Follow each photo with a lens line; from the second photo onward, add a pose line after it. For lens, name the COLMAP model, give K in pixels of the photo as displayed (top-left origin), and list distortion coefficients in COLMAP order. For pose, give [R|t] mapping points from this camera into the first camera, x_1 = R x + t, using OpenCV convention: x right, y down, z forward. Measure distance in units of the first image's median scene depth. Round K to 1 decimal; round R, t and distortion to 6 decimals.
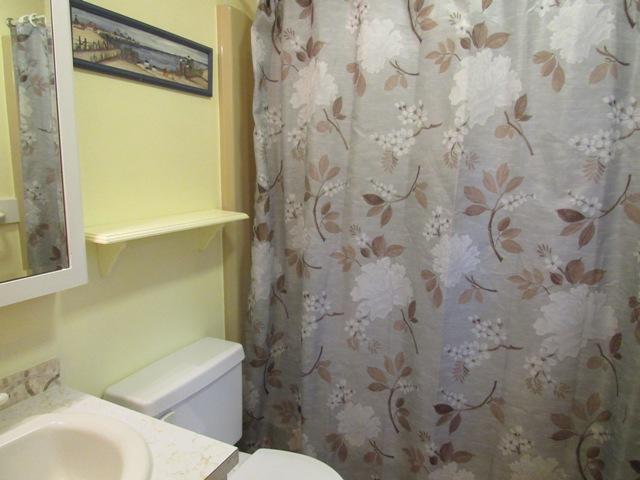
lens RADIAL K [[456.8, 0, 320.1], [0, 456.8, 240.4], [0, 0, 1]] dist [-0.028959, 0.008820]
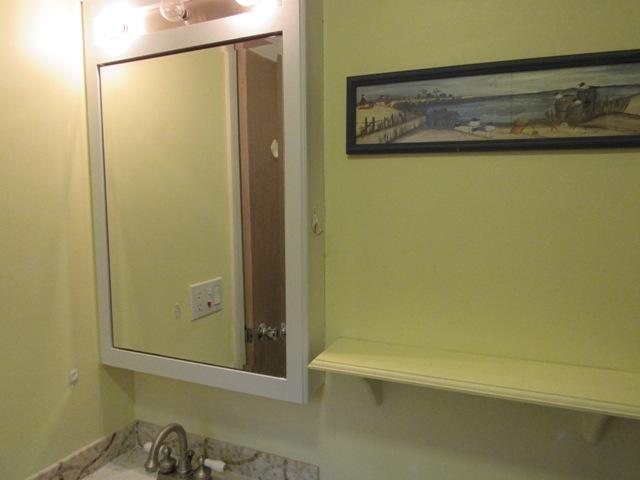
lens RADIAL K [[456.8, 0, 320.4], [0, 456.8, 239.0], [0, 0, 1]] dist [-0.028959, 0.008820]
pose [[0.028597, 0.065381, -0.997451, 0.293793], [-0.170465, 0.983561, 0.059583, -0.236977], [0.984949, 0.168327, 0.039272, 0.822749]]
